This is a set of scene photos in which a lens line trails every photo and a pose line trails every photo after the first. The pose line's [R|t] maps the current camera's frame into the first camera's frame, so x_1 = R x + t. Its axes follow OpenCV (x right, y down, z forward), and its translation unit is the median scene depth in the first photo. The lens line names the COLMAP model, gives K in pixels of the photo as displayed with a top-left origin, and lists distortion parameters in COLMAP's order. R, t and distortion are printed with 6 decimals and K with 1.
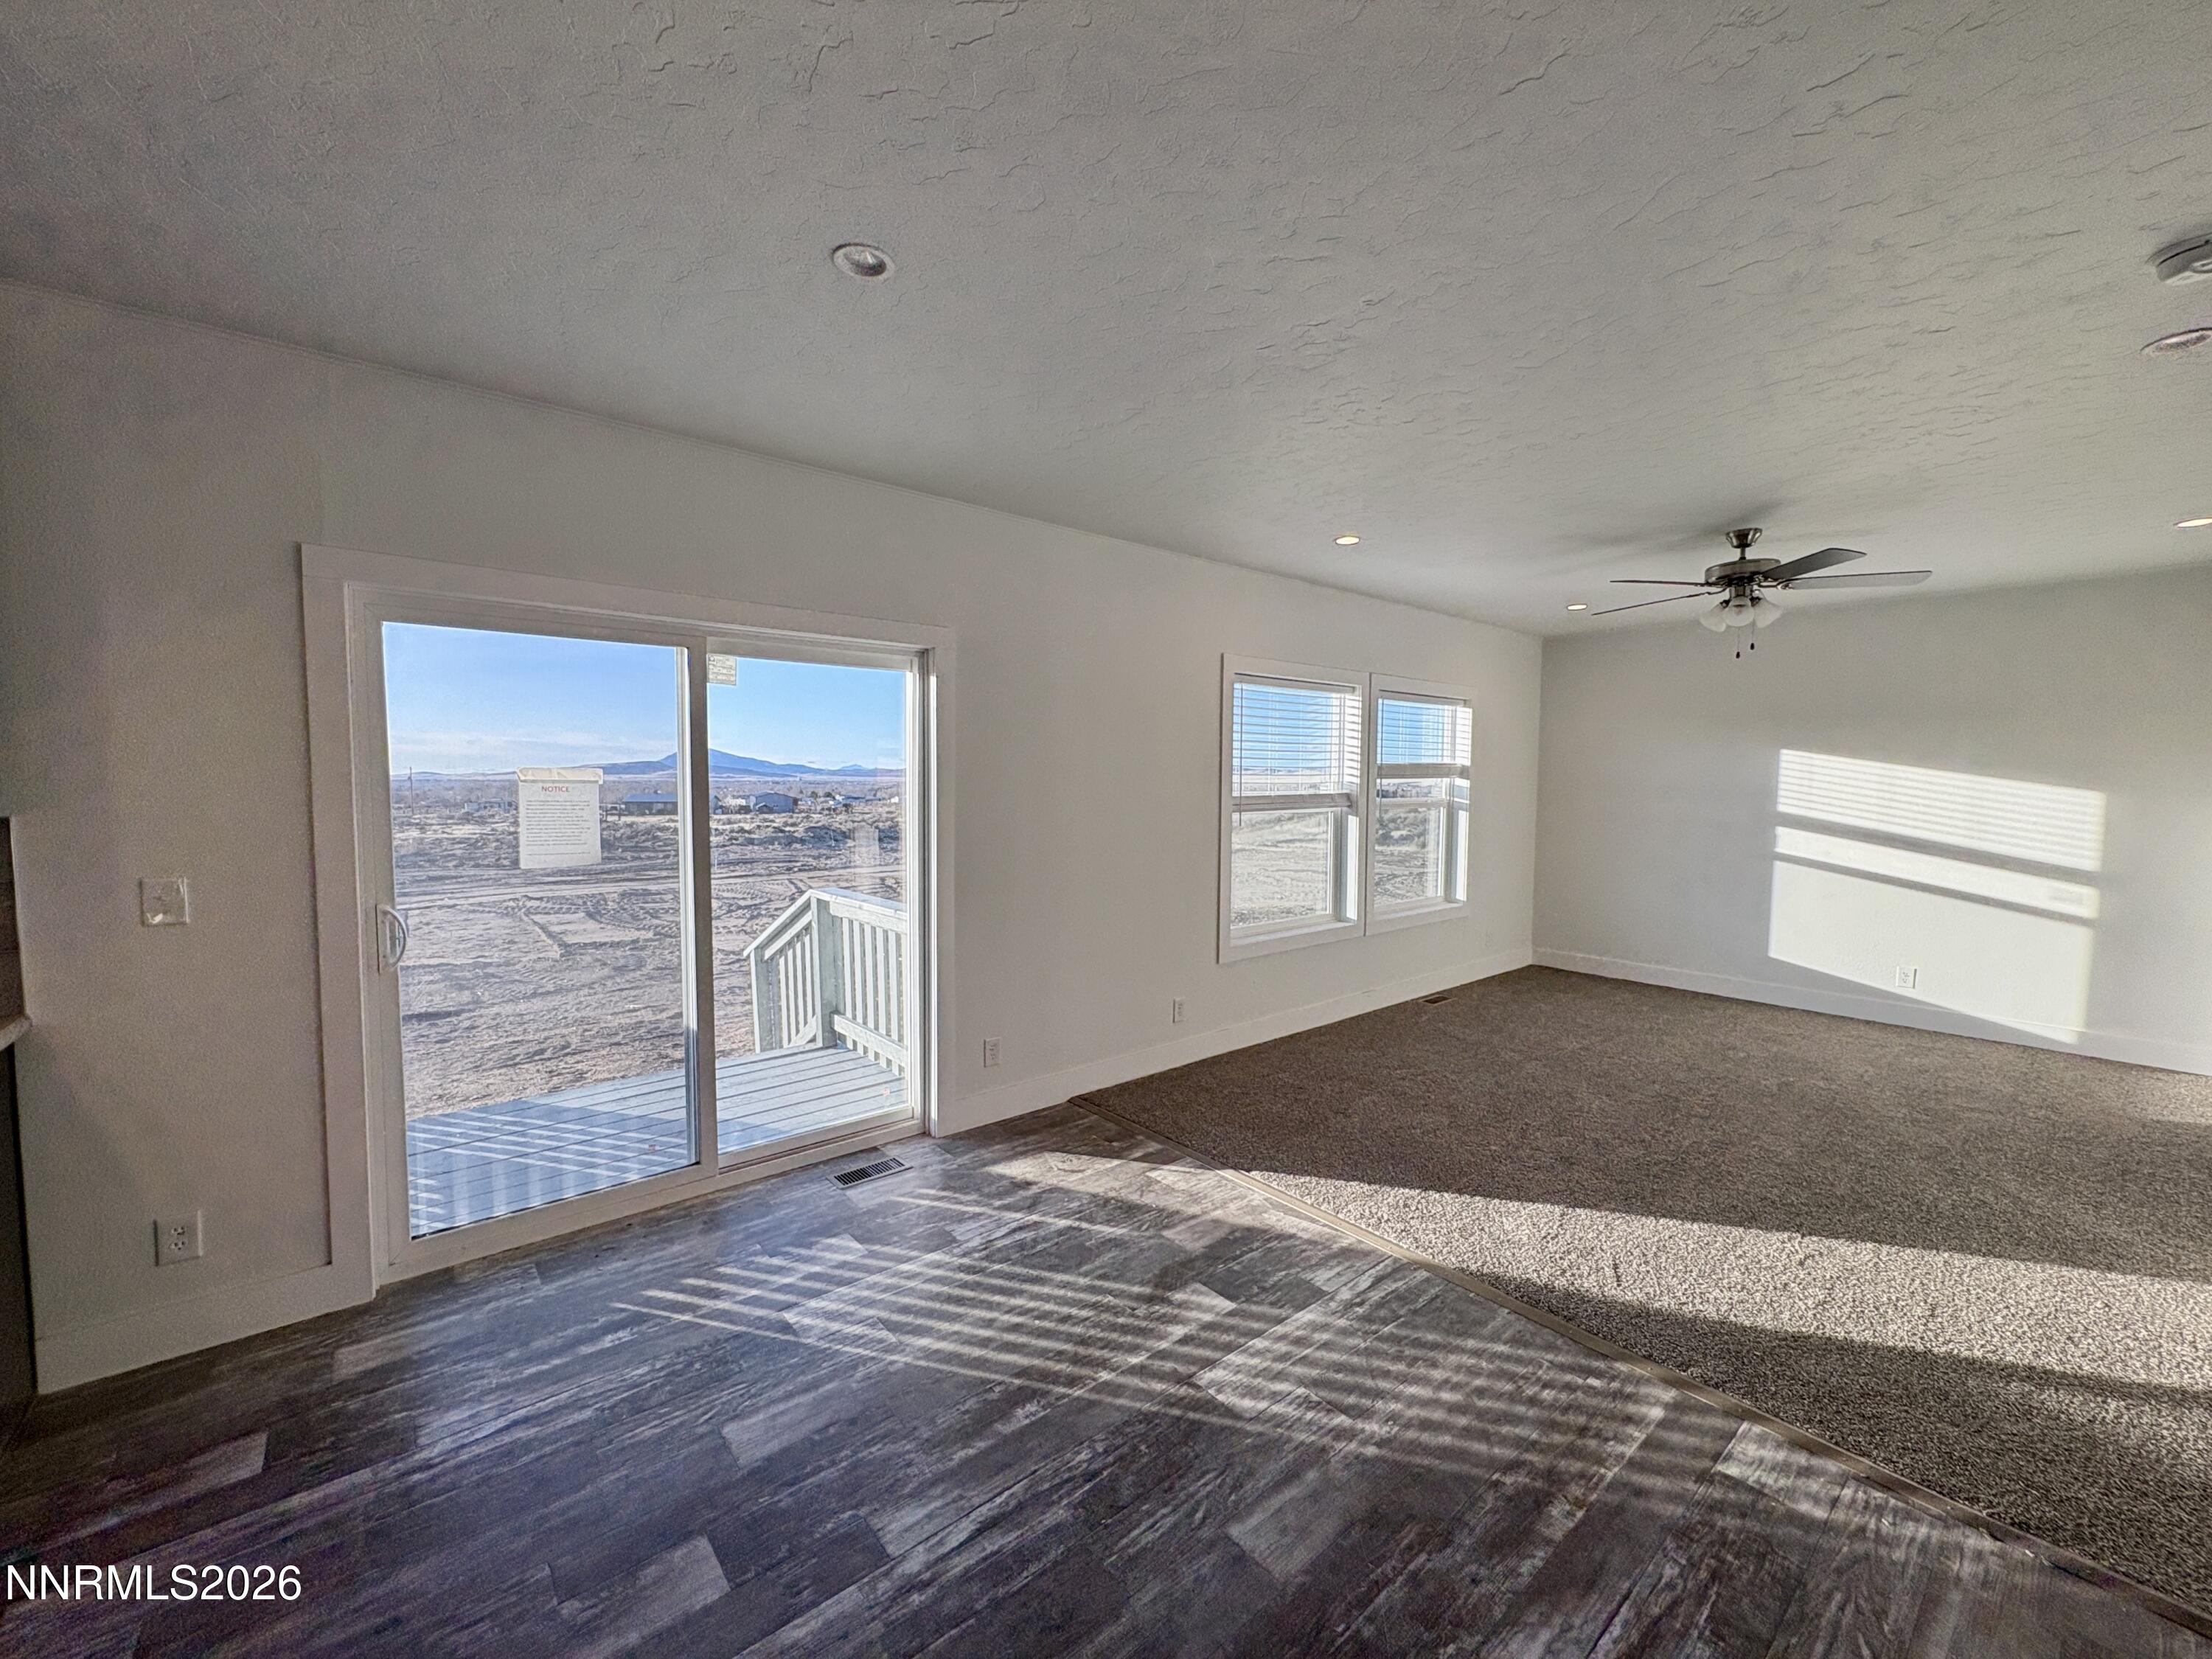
lens RADIAL K [[878.0, 0, 1105.9], [0, 878.0, 829.5], [0, 0, 1]] dist [-0.001974, 0.000117]
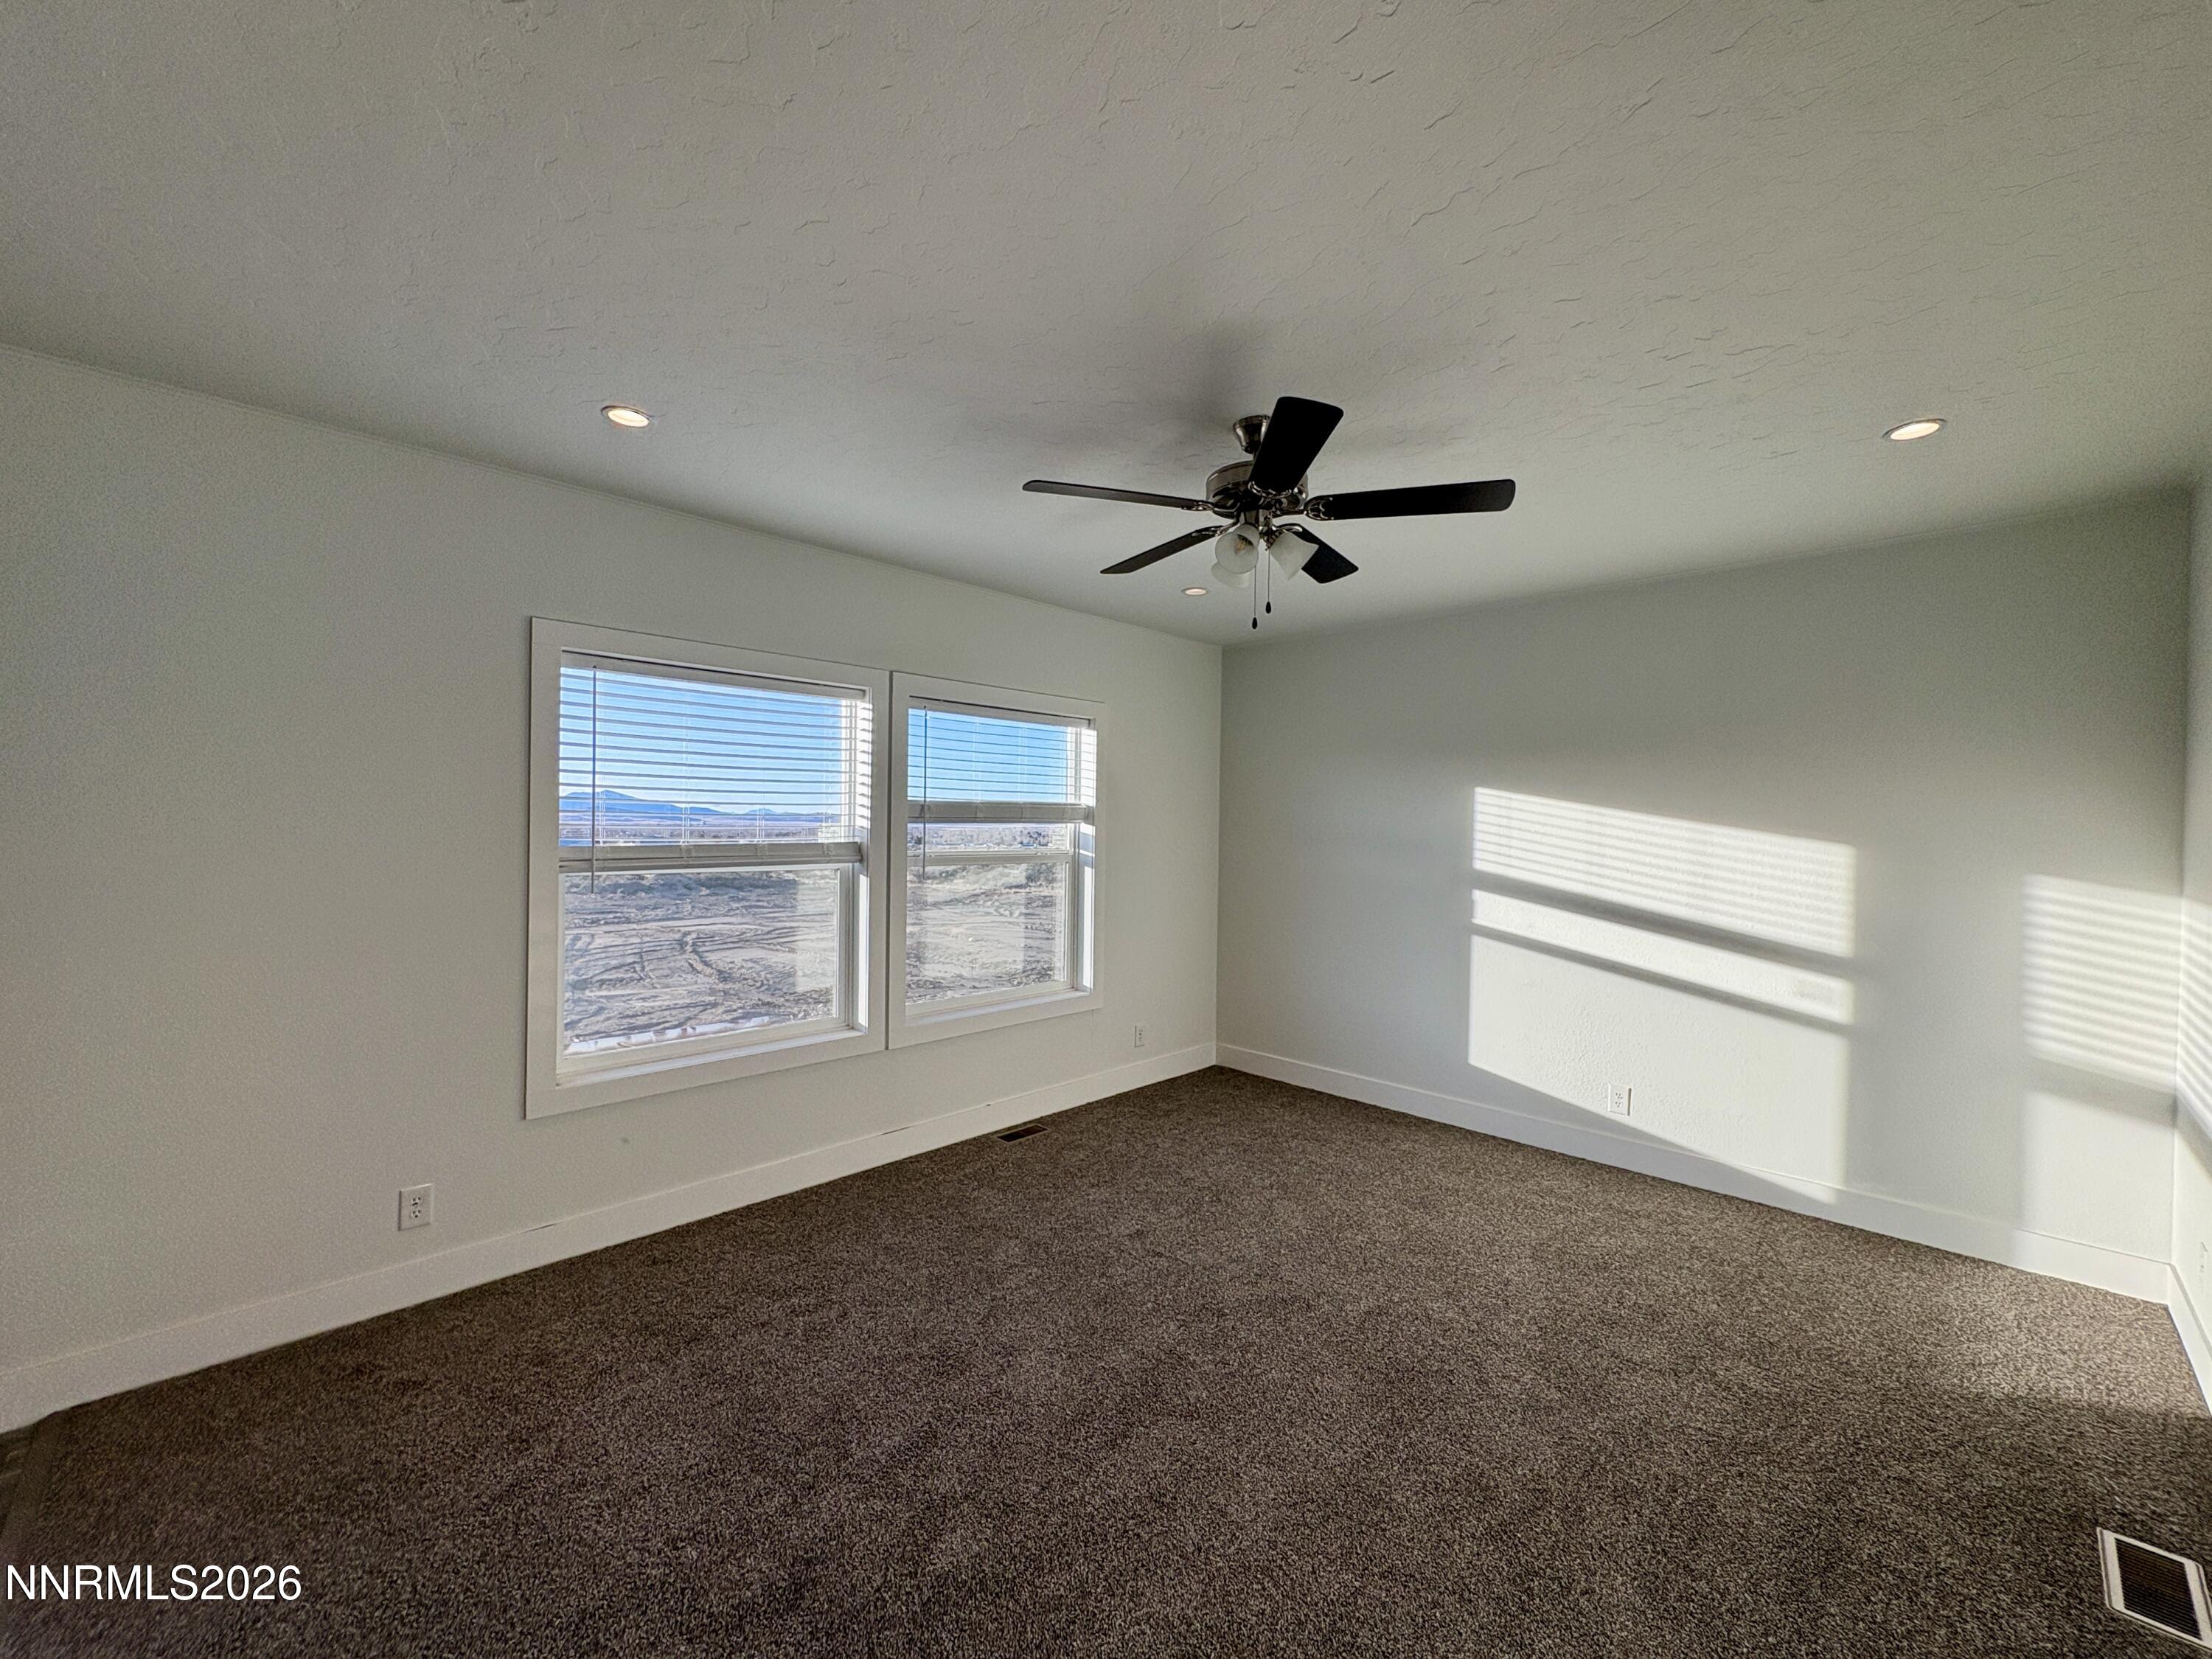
lens RADIAL K [[878.0, 0, 1111.3], [0, 878.0, 824.8], [0, 0, 1]] dist [-0.001974, 0.000117]
pose [[0.996058, 0.006854, 0.088440, 0.598585], [-0.001750, 0.998334, -0.057669, -0.023248], [-0.088688, 0.057287, 0.994411, 0.426189]]
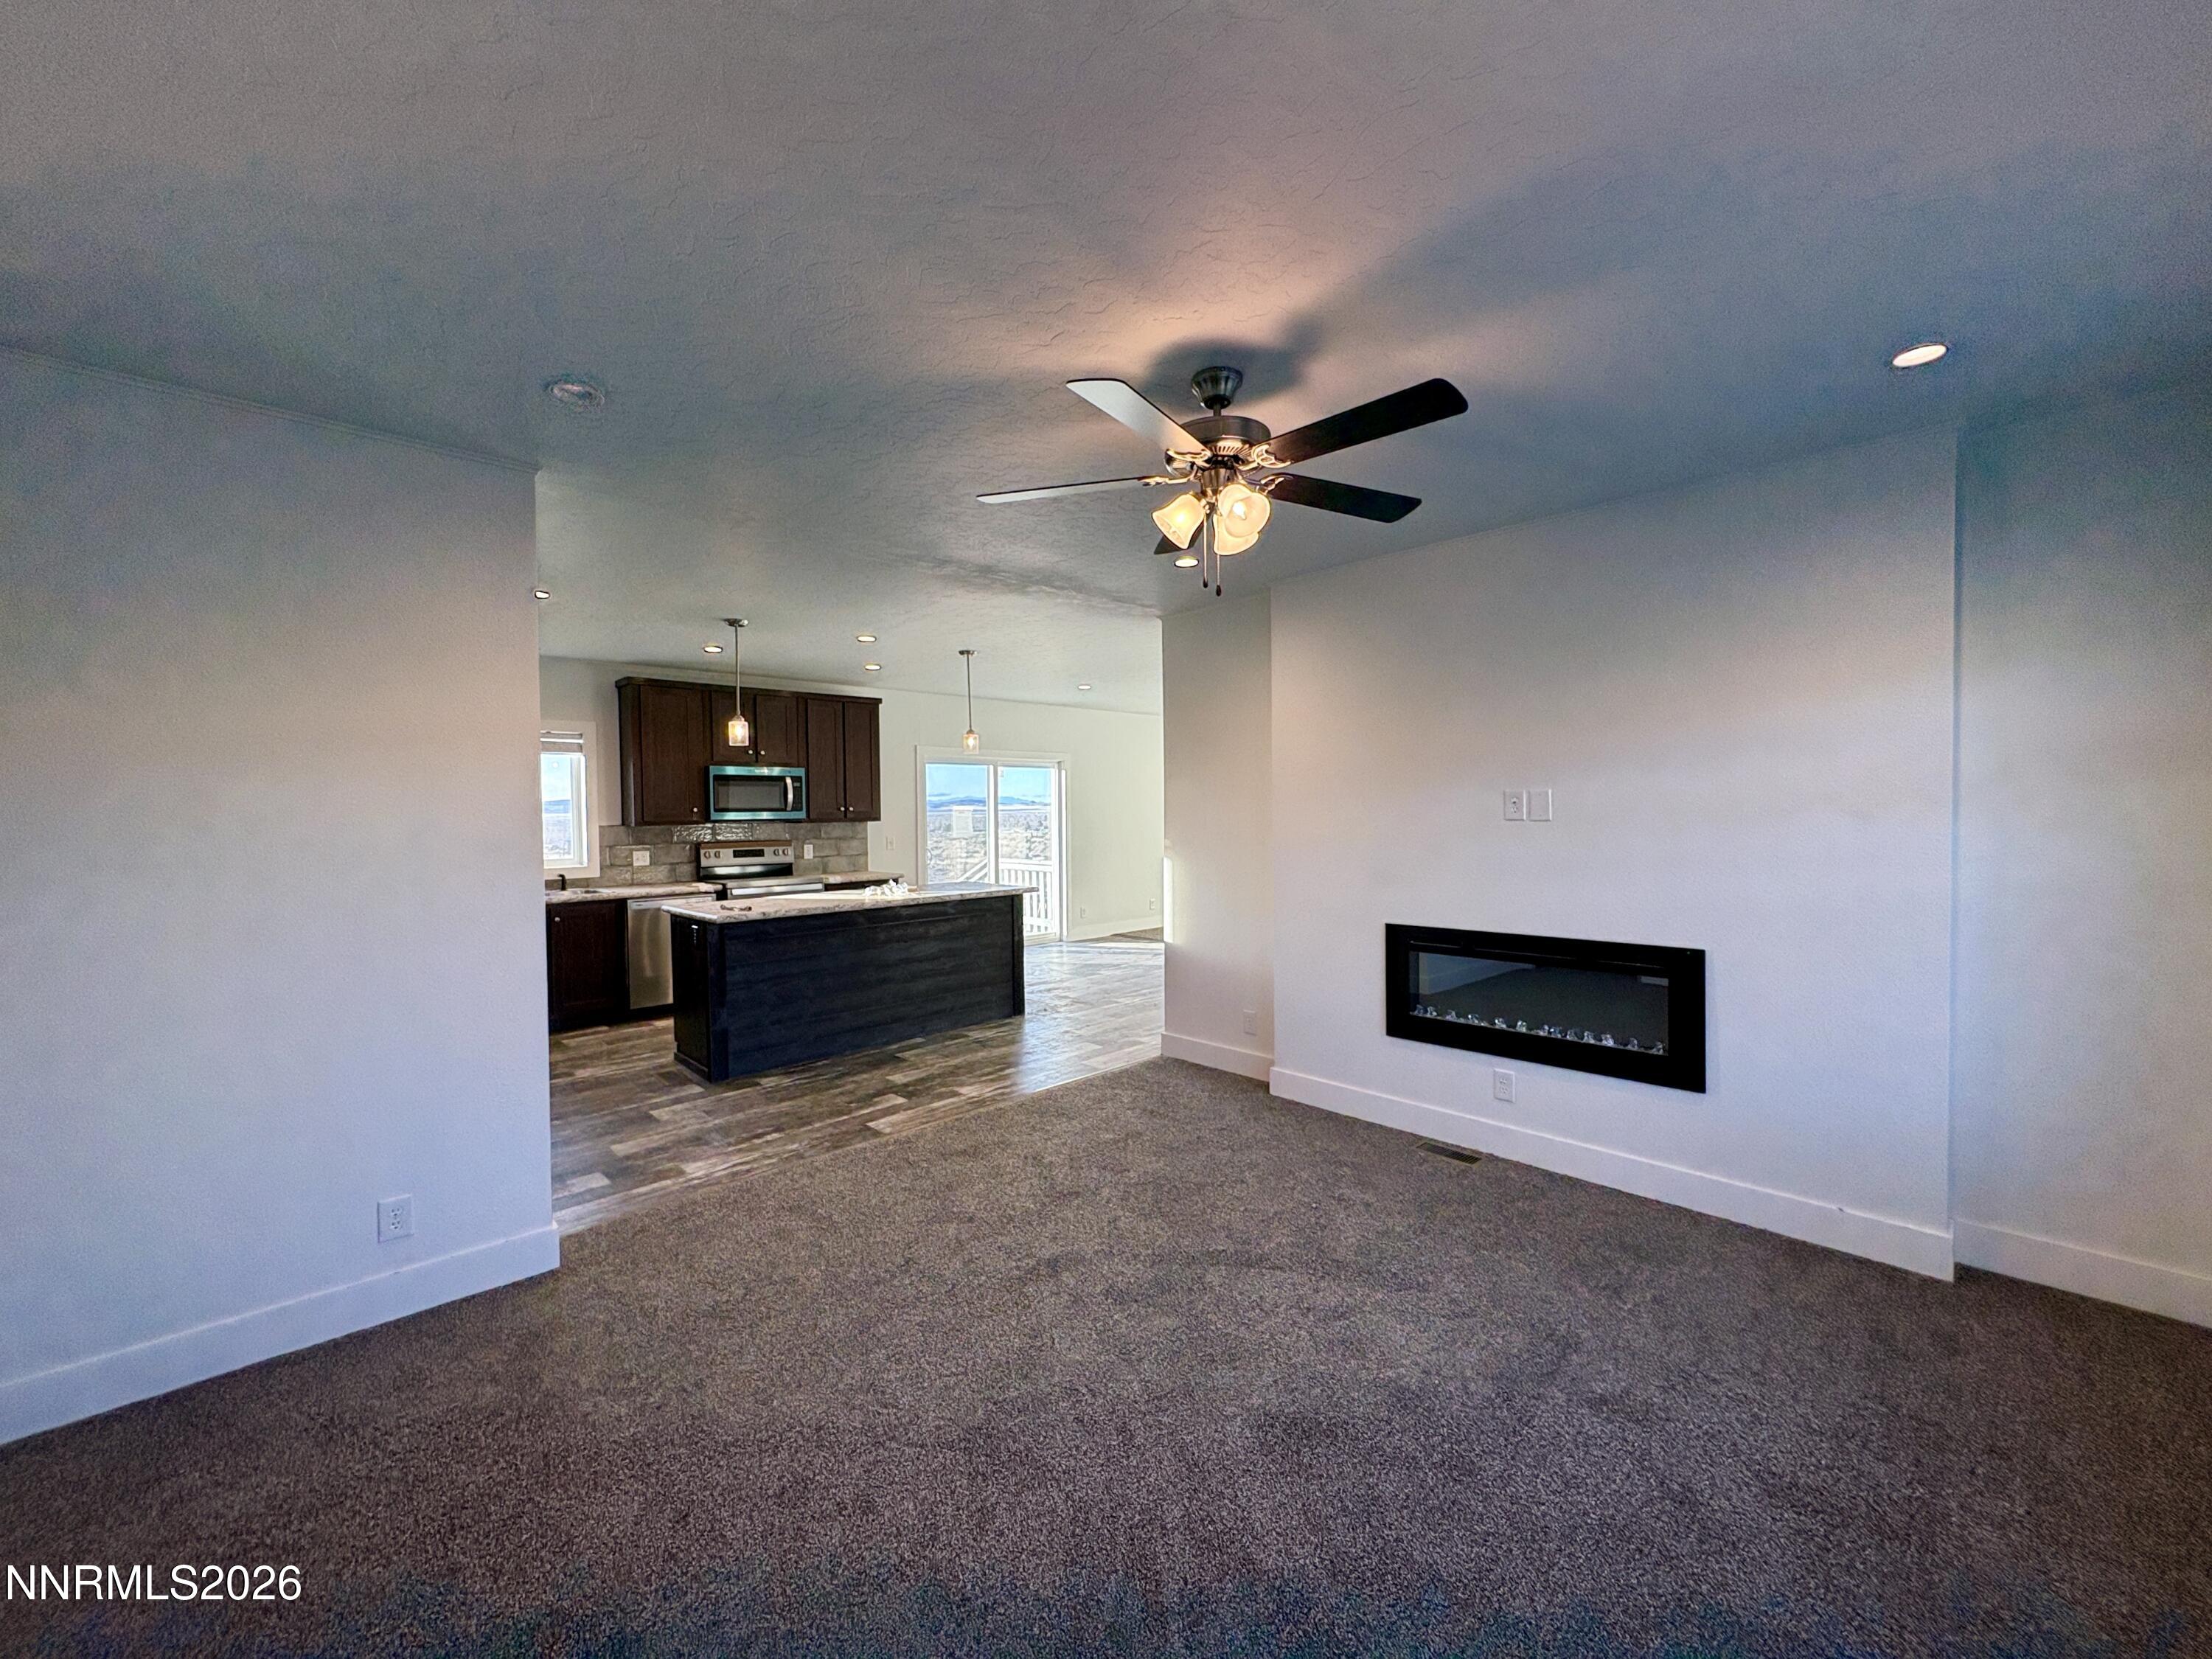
lens RADIAL K [[878.0, 0, 1112.7], [0, 878.0, 825.9], [0, 0, 1]] dist [-0.001974, 0.000117]
pose [[0.997084, -0.016891, 0.074423, -0.235875], [0.019951, 0.998978, -0.040555, 0.105424], [-0.073662, 0.041922, 0.996402, -1.651148]]
